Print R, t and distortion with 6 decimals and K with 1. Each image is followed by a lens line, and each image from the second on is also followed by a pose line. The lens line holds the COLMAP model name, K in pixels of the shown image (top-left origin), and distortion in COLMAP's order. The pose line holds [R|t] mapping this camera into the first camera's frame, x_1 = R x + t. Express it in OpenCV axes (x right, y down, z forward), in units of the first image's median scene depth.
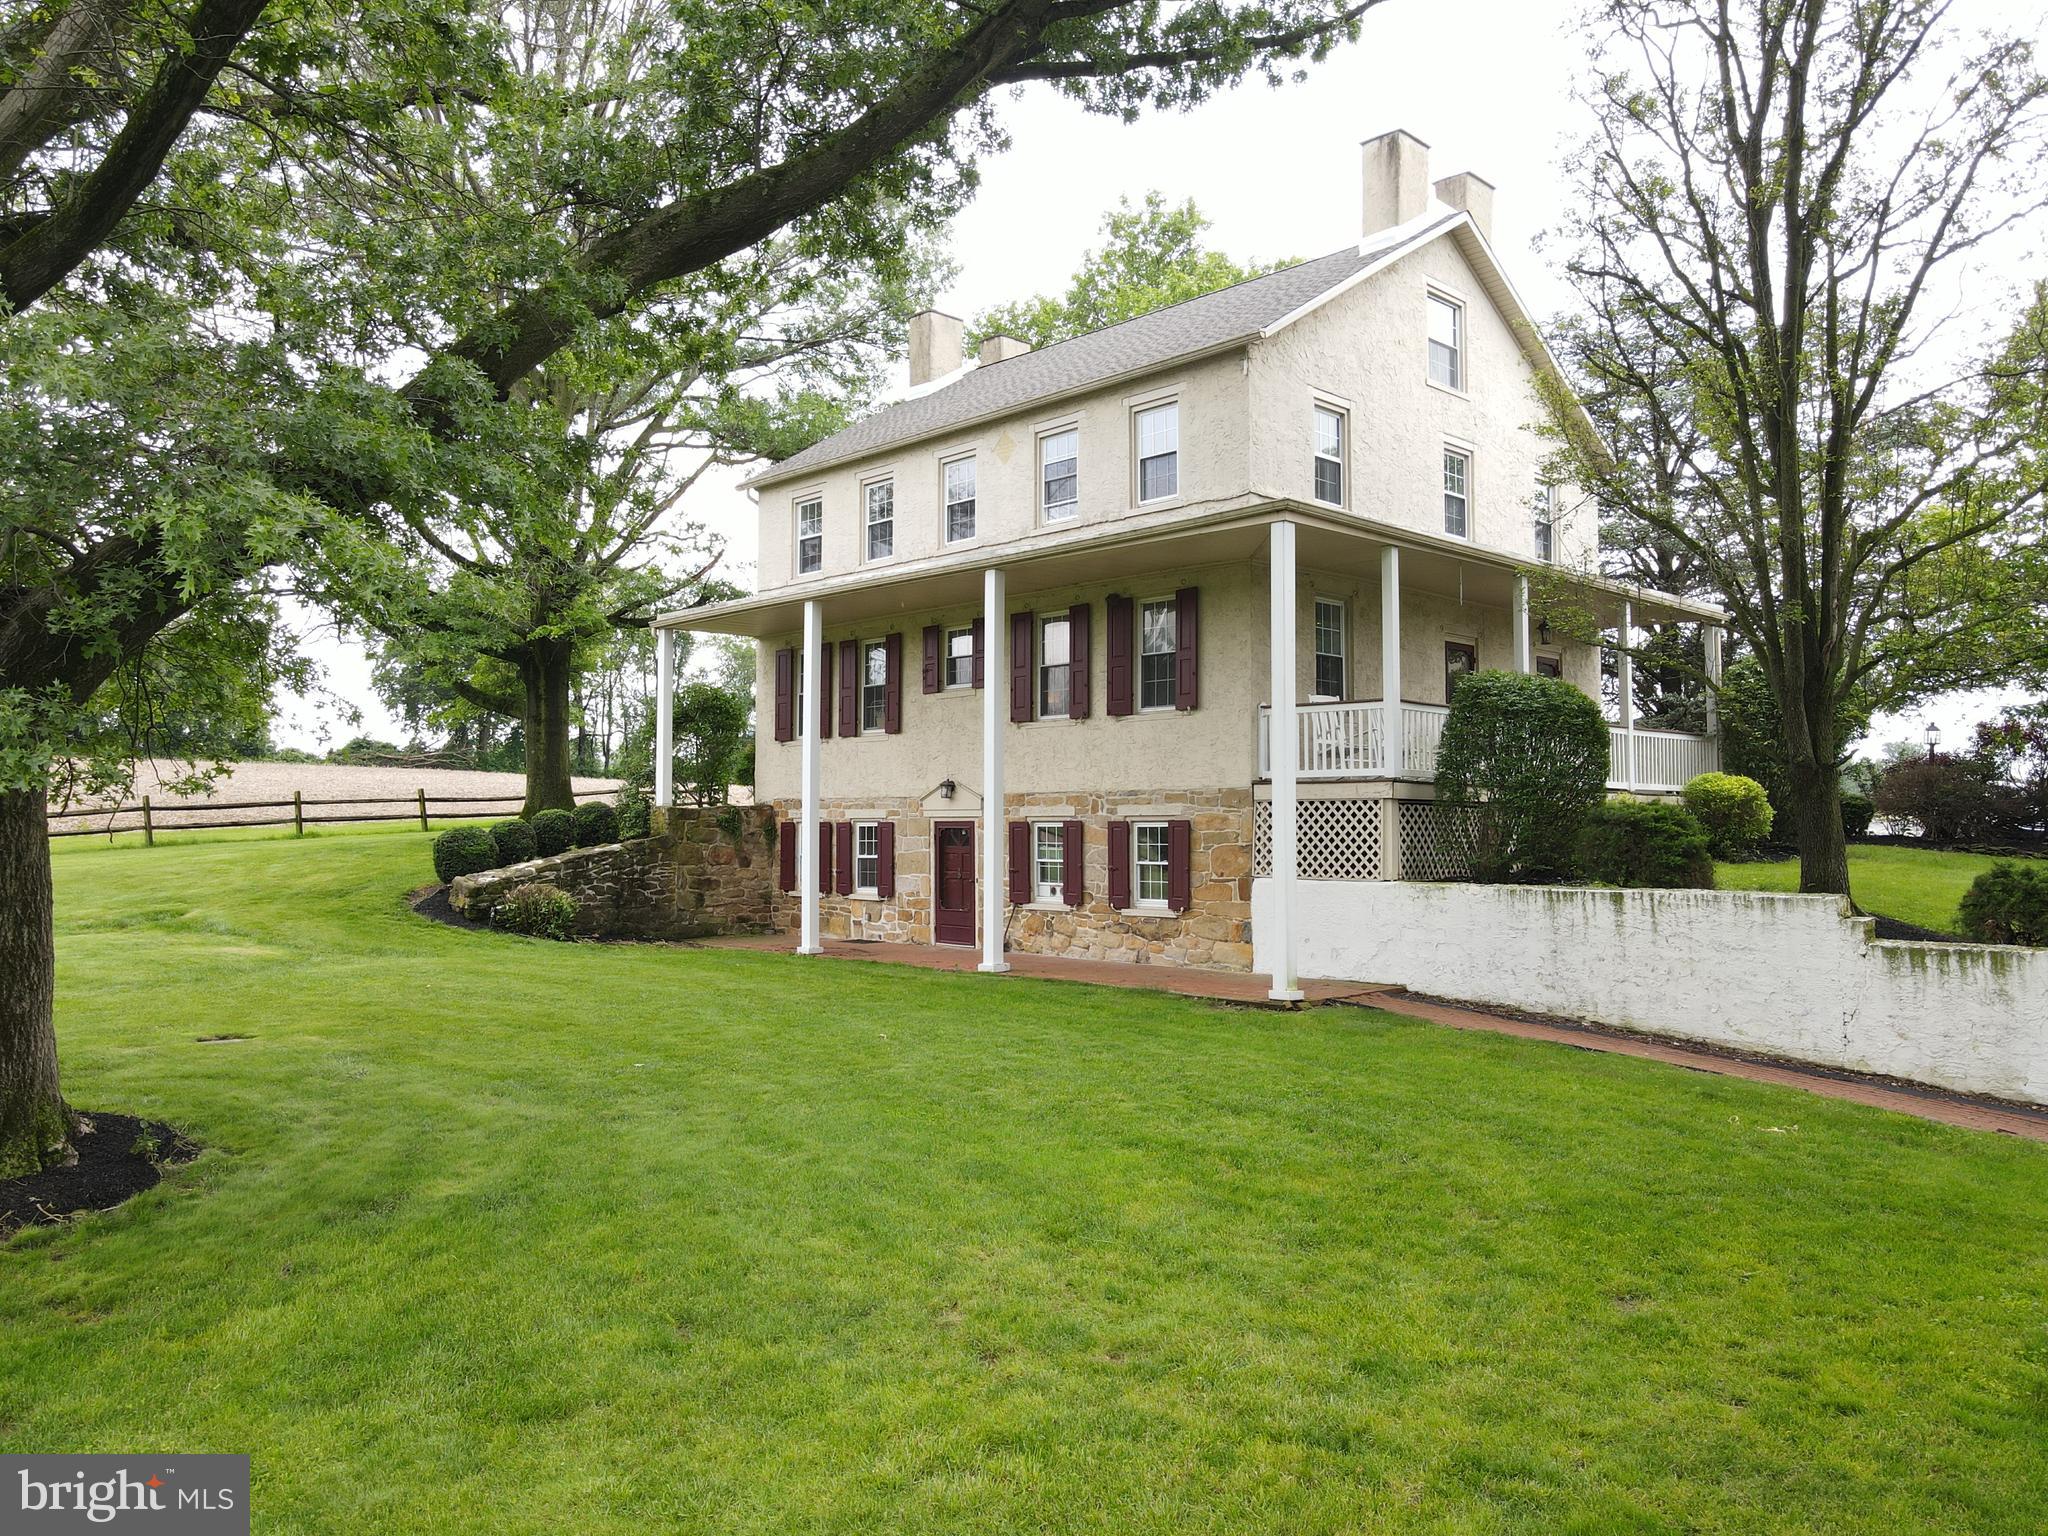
lens RADIAL K [[1500.1, 0, 1018.4], [0, 1500.1, 756.8], [0, 0, 1]] dist [-0.003485, 0.029240]
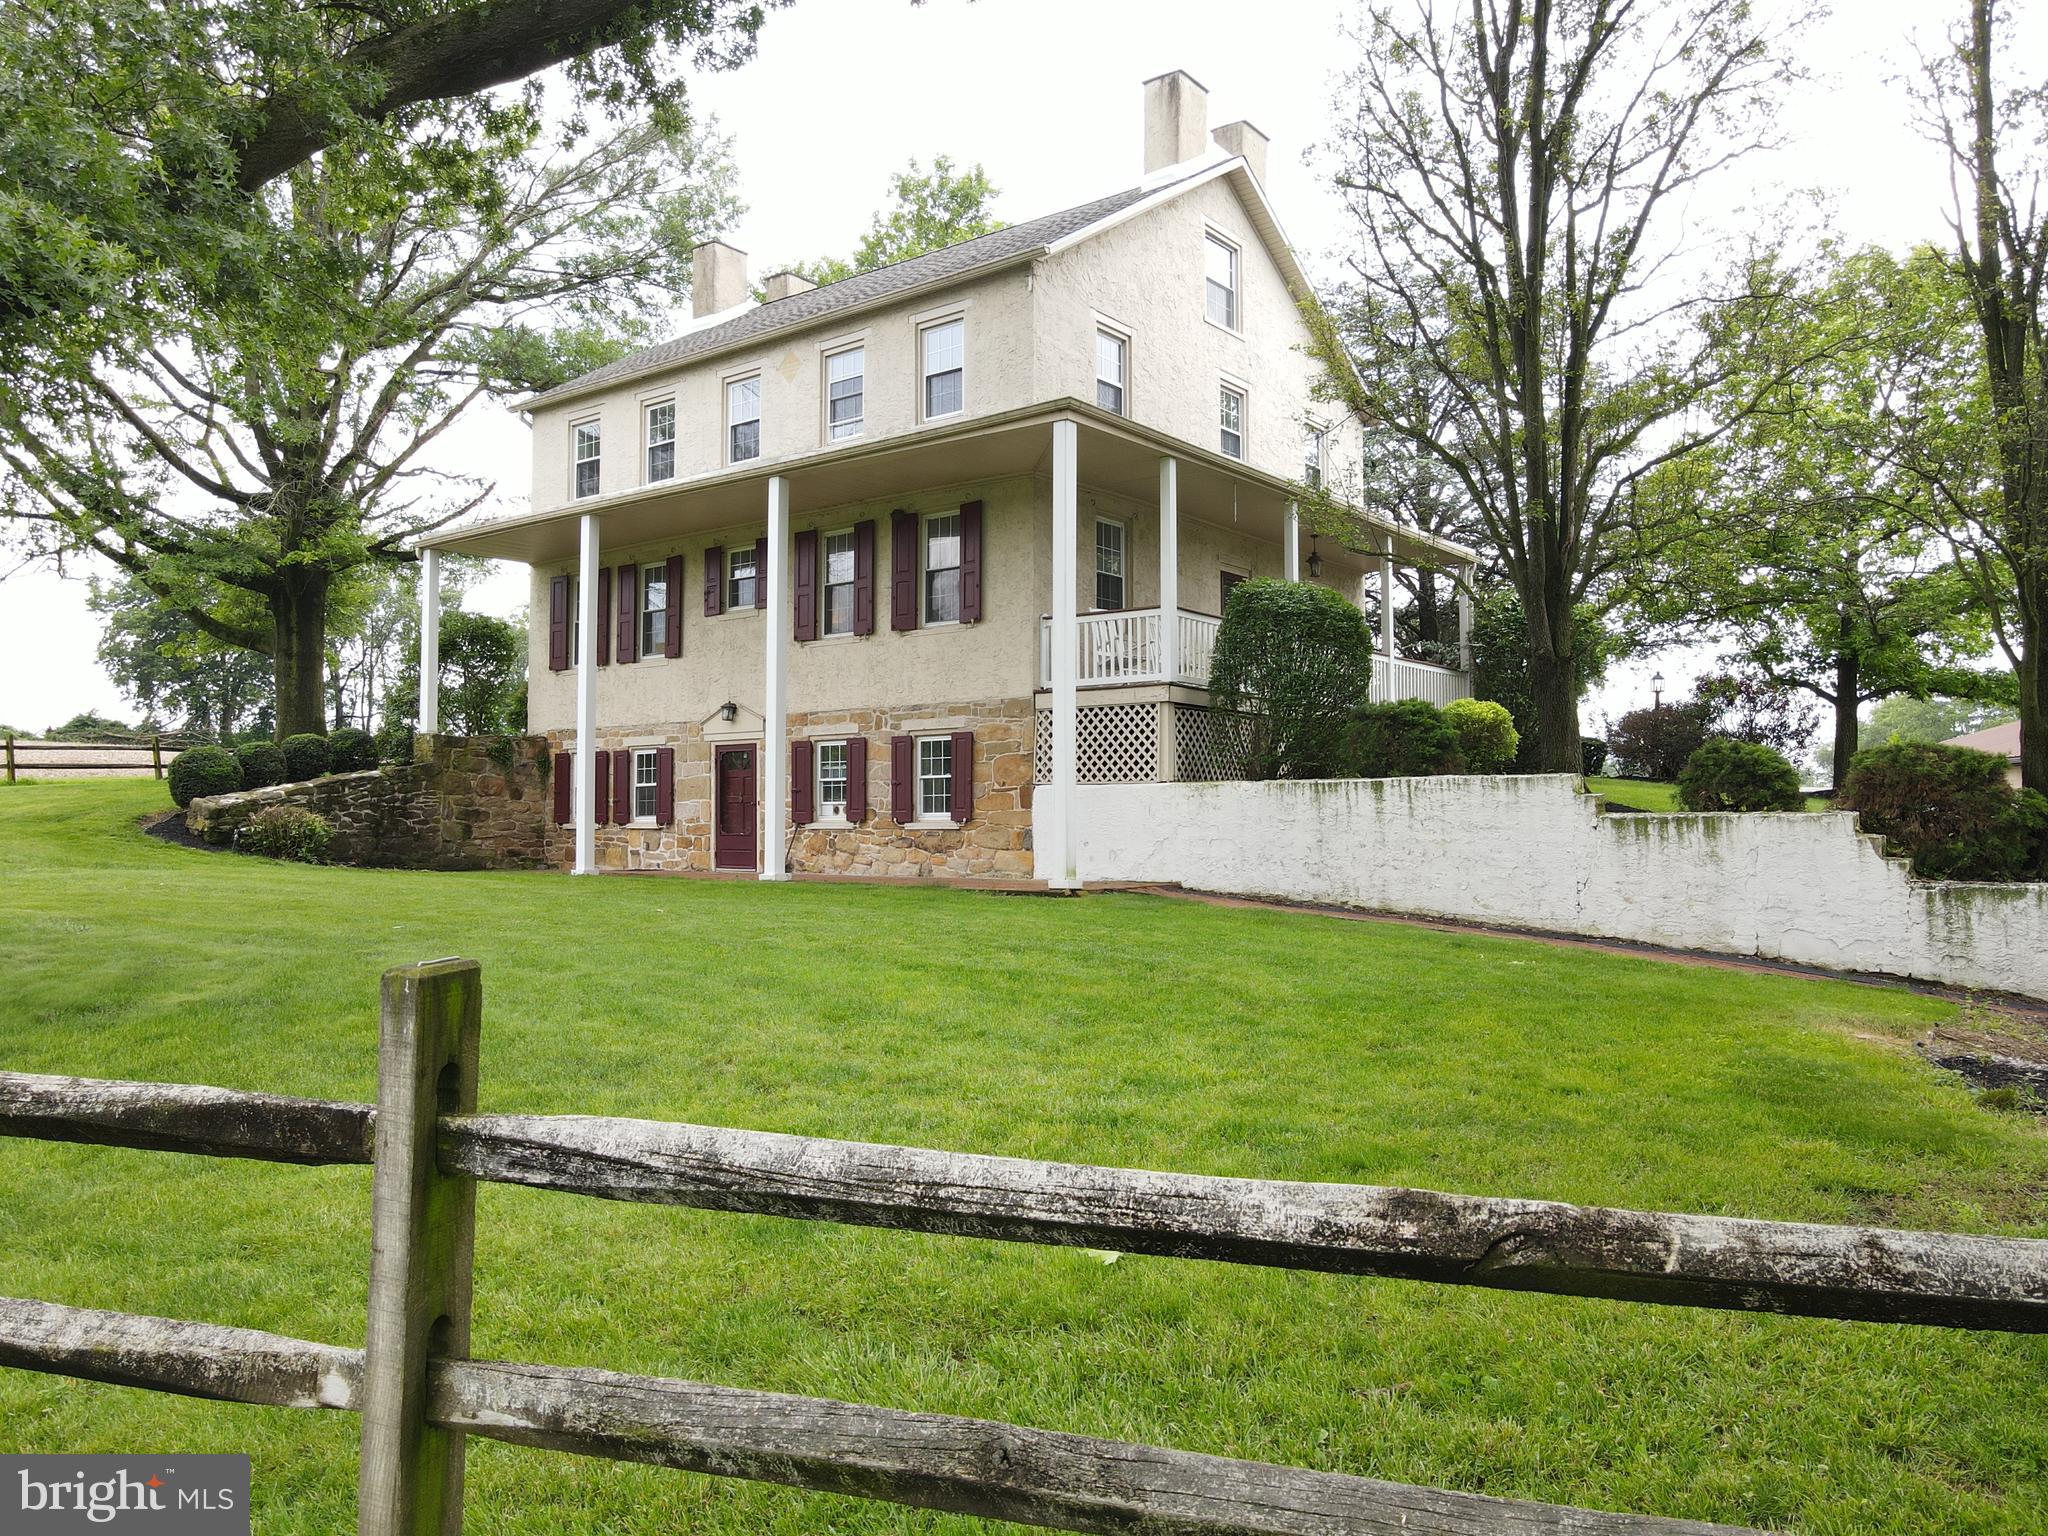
lens RADIAL K [[1500.1, 0, 1016.2], [0, 1500.1, 756.8], [0, 0, 1]] dist [-0.003485, 0.029240]
pose [[0.990110, 0.005827, 0.140173, 0.001696], [-0.005756, 0.999983, -0.000912, 0.055518], [-0.140176, 0.000096, 0.990127, -0.001617]]
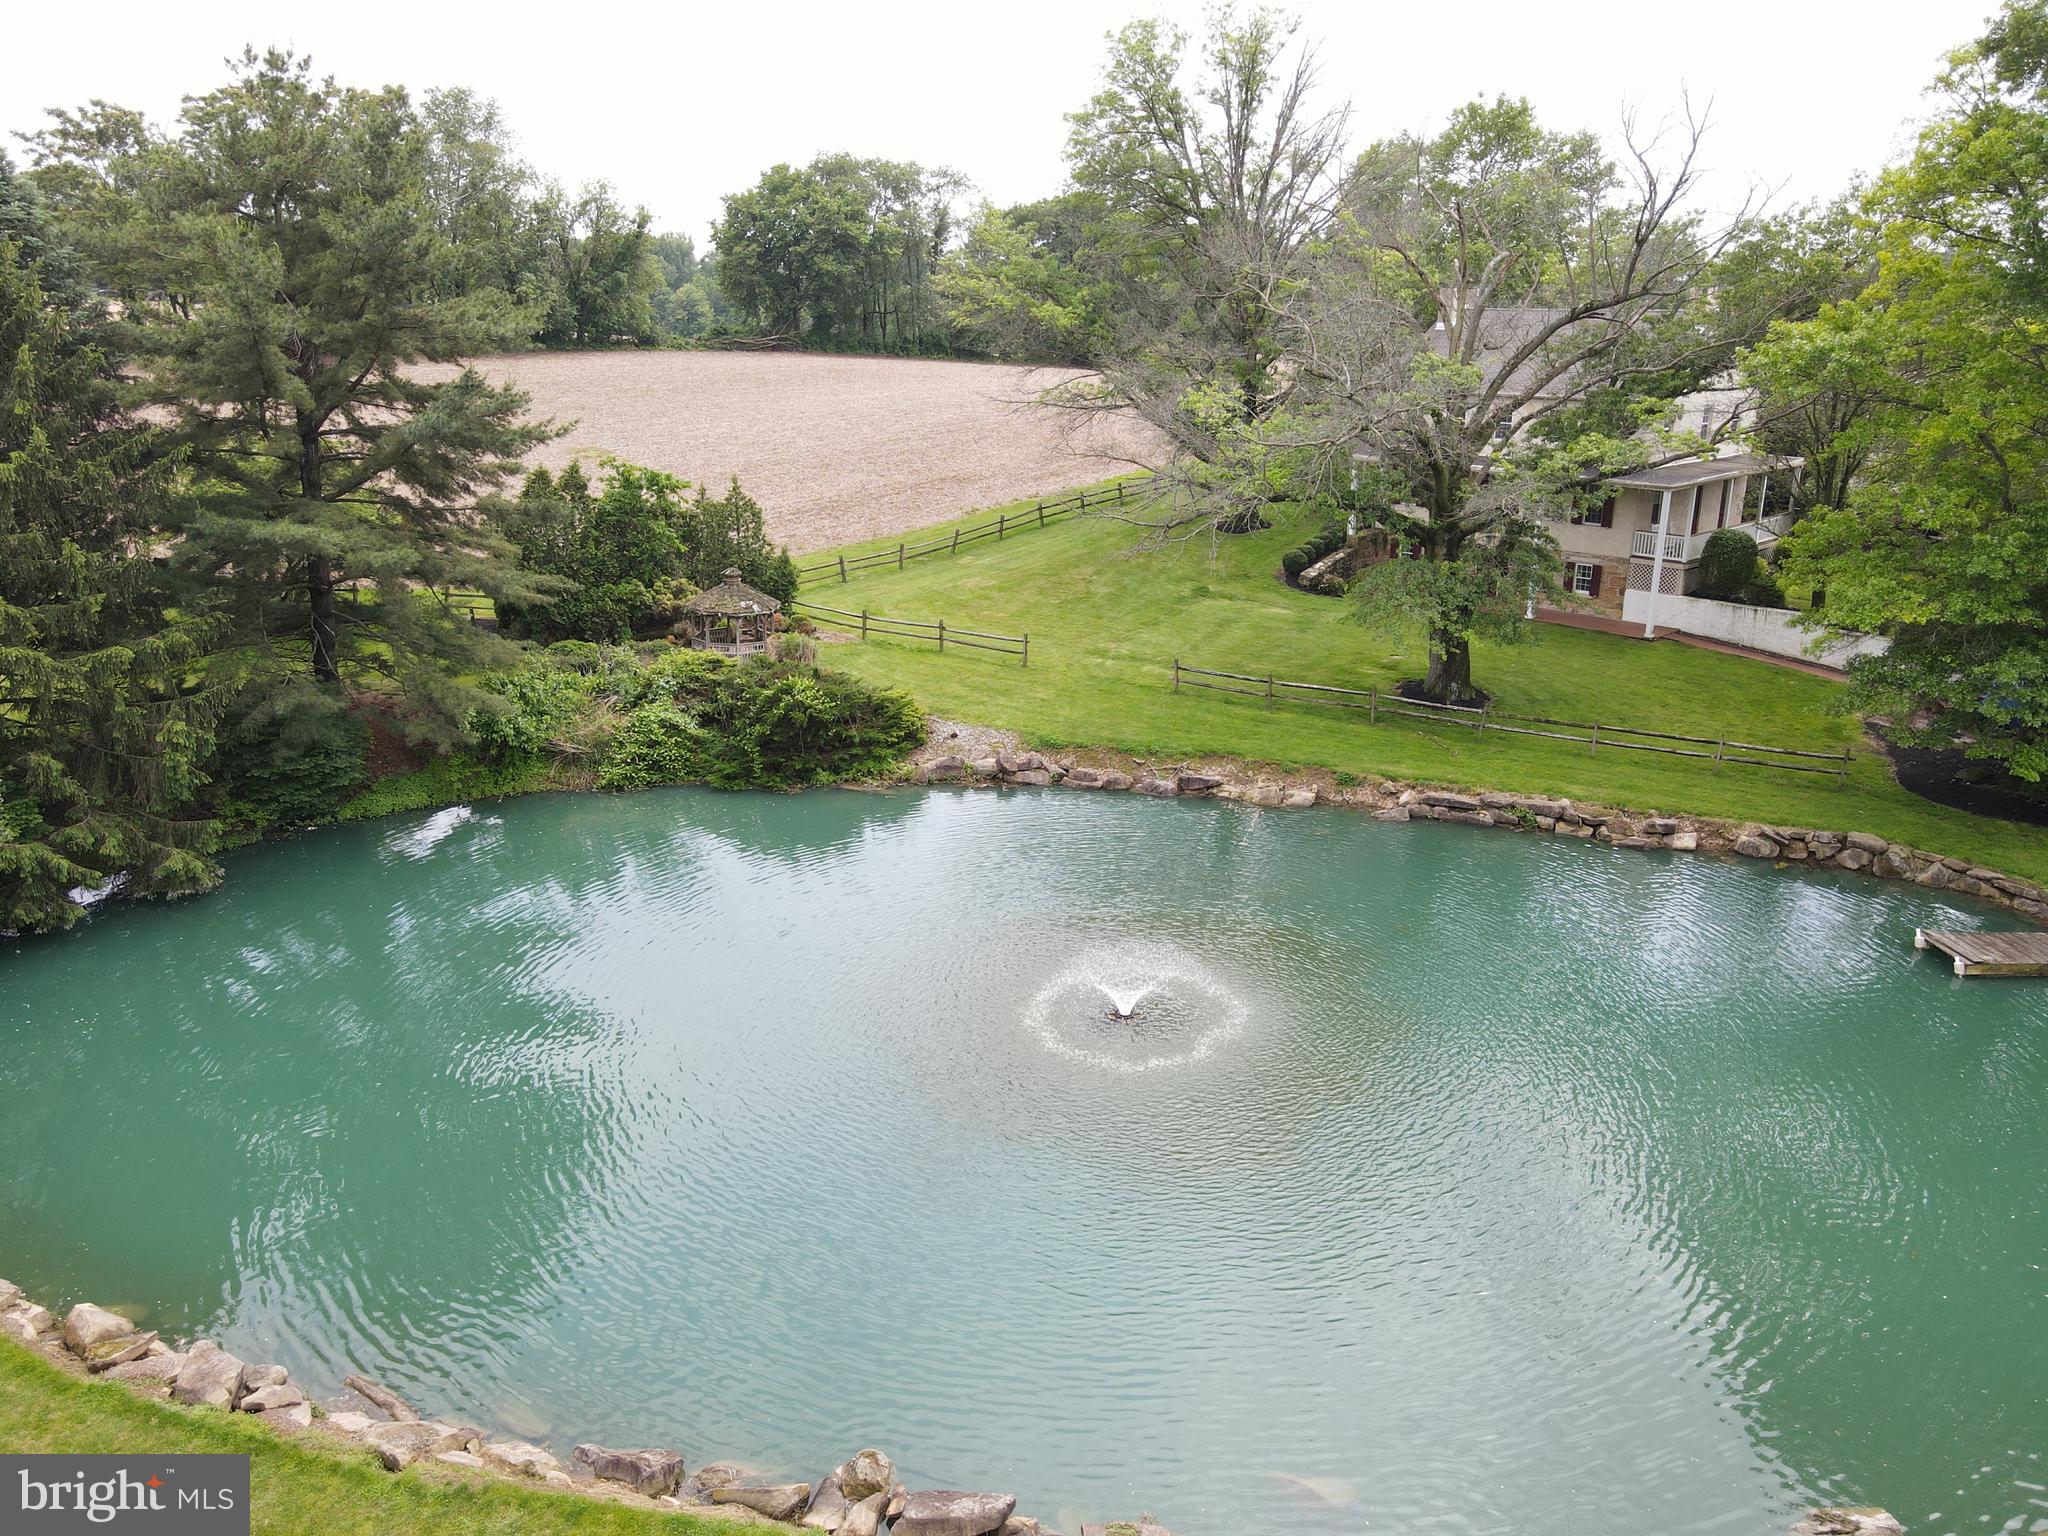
lens RADIAL K [[1500.1, 0, 1034.8], [0, 1500.1, 750.9], [0, 0, 1]] dist [-0.003485, 0.029240]
pose [[0.999982, -0.000320, 0.006073, -0.914742], [-0.001773, 0.939861, 0.341552, -0.557974], [-0.005817, -0.341556, 0.939843, -1.674573]]
